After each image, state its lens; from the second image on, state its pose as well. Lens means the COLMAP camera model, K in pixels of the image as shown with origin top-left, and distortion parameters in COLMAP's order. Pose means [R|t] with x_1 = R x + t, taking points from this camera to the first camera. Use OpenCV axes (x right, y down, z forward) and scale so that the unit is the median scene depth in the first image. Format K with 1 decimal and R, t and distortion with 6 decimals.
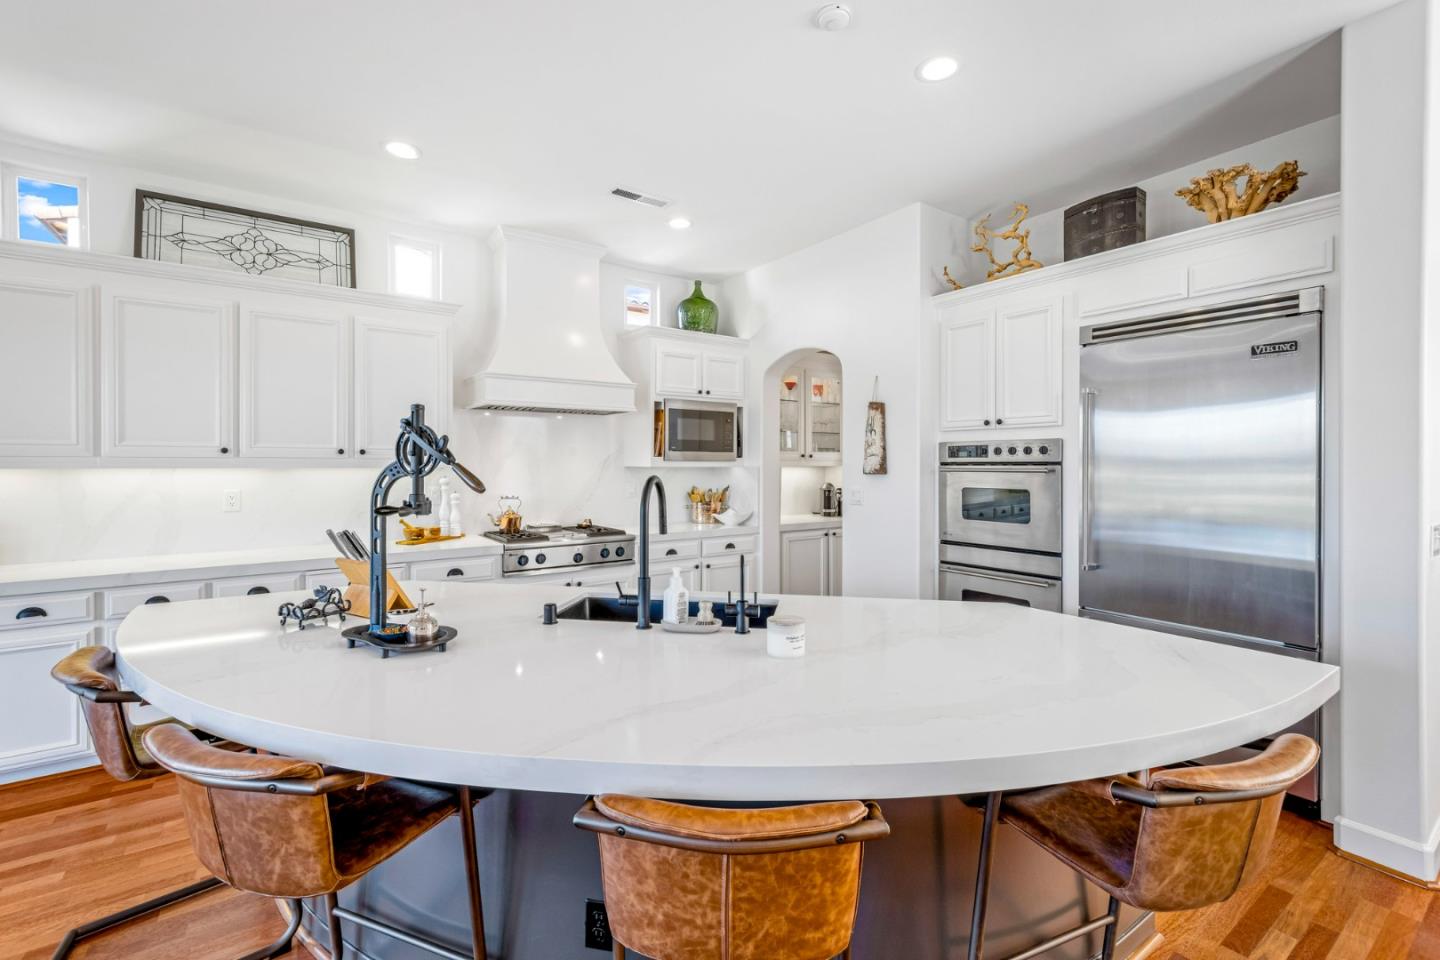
lens RADIAL K [[635.1, 0, 728.0], [0, 635.1, 466.0], [0, 0, 1]] dist [0.001005, -0.000404]
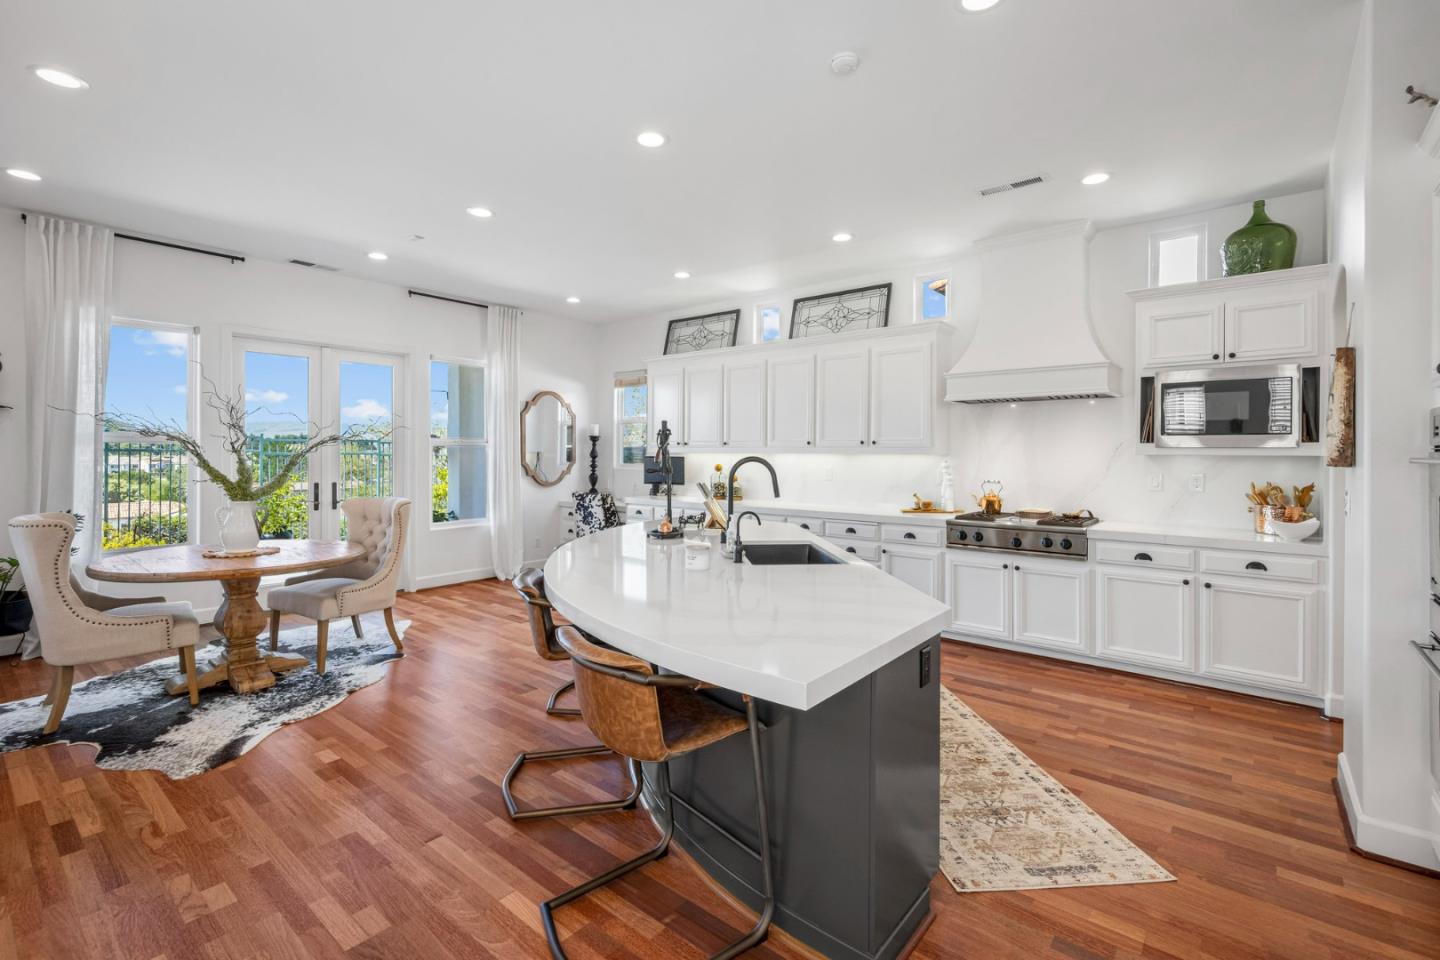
lens RADIAL K [[635.1, 0, 728.0], [0, 635.1, 466.0], [0, 0, 1]] dist [0.001005, -0.000404]
pose [[0.263846, 0.021930, -0.964315, 0.611001], [-0.008197, 0.999756, 0.020493, 0.003158], [0.964530, 0.002498, 0.263962, 0.265245]]
